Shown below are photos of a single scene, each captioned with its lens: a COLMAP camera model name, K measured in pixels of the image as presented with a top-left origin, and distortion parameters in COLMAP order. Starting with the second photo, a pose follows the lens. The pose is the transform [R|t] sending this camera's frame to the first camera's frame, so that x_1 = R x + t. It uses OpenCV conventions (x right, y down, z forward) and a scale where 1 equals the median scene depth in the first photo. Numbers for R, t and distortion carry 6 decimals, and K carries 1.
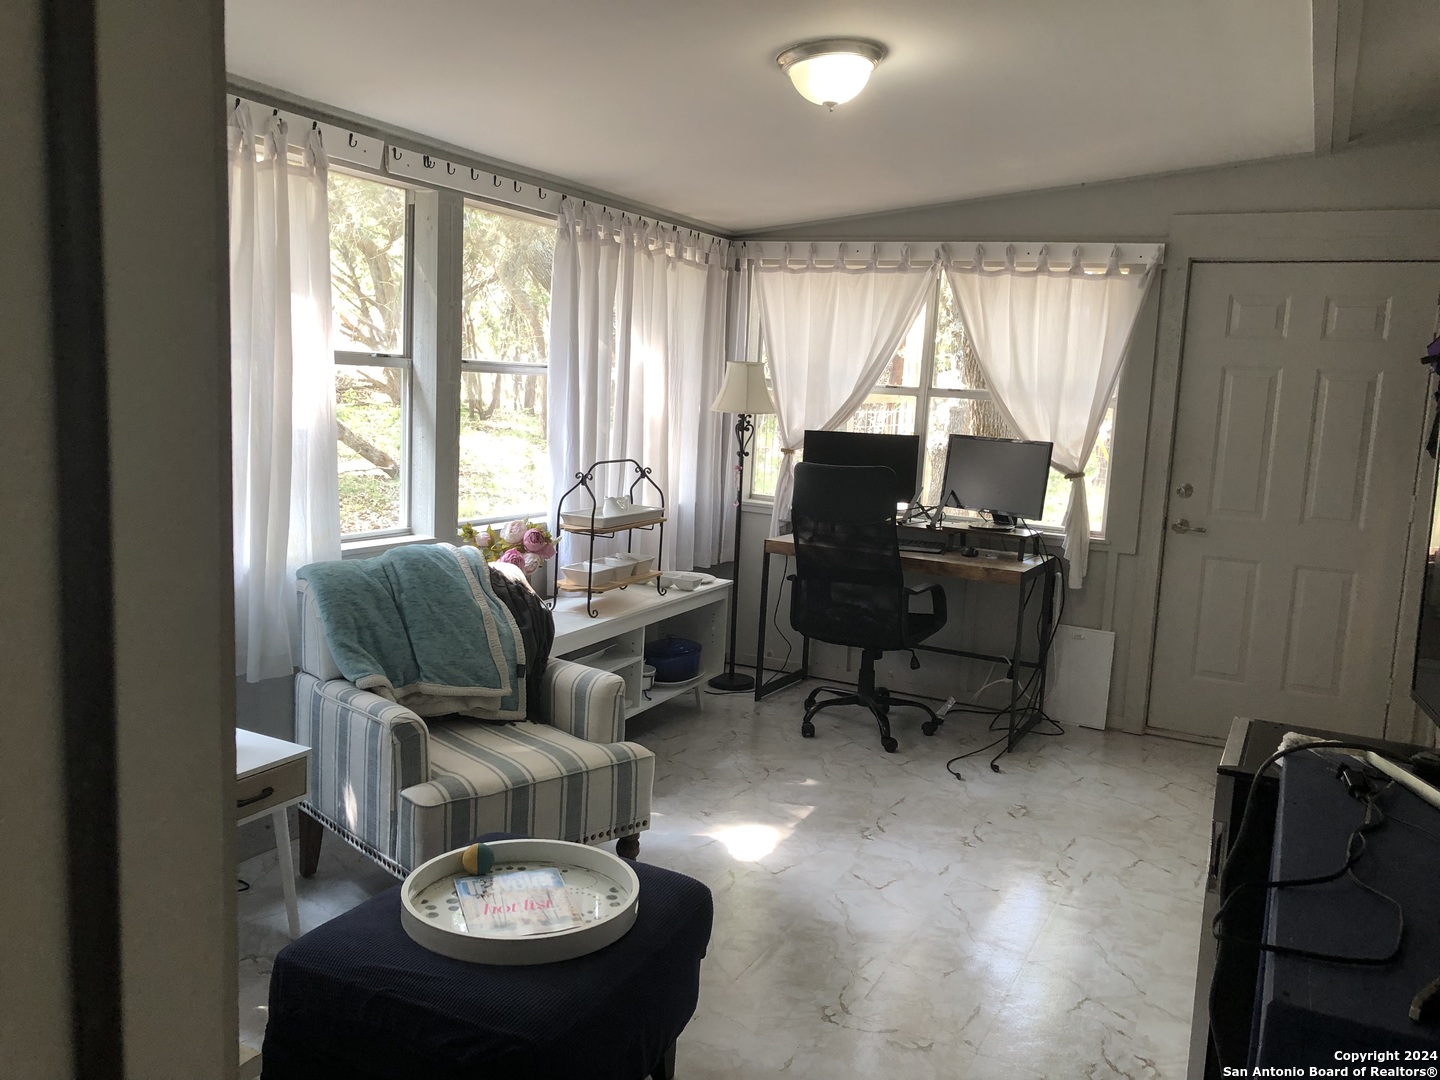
lens RADIAL K [[1170.5, 0, 716.9], [0, 1170.5, 533.9], [0, 0, 1]] dist [0.015259, 0.002020]
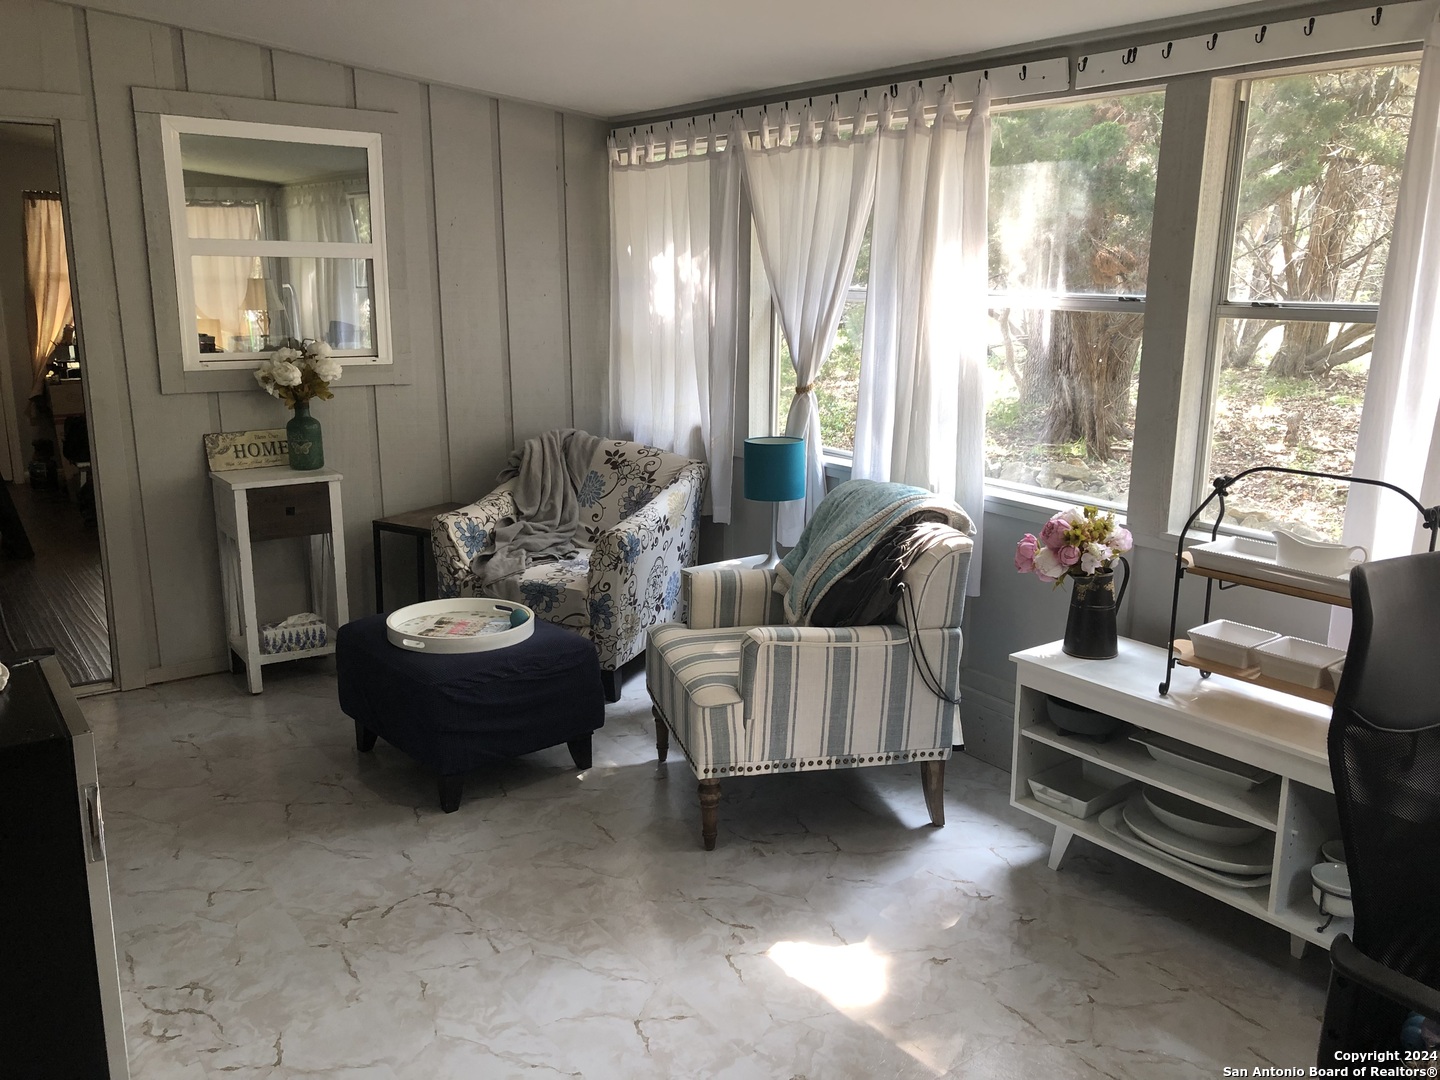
lens RADIAL K [[1170.5, 0, 716.8], [0, 1170.5, 544.9], [0, 0, 1]] dist [0.015259, 0.002020]
pose [[-0.450060, 0.152804, -0.879828, 0.650244], [-0.165879, 0.953799, 0.250503, -0.150587], [0.877457, 0.258686, -0.403919, 1.165780]]
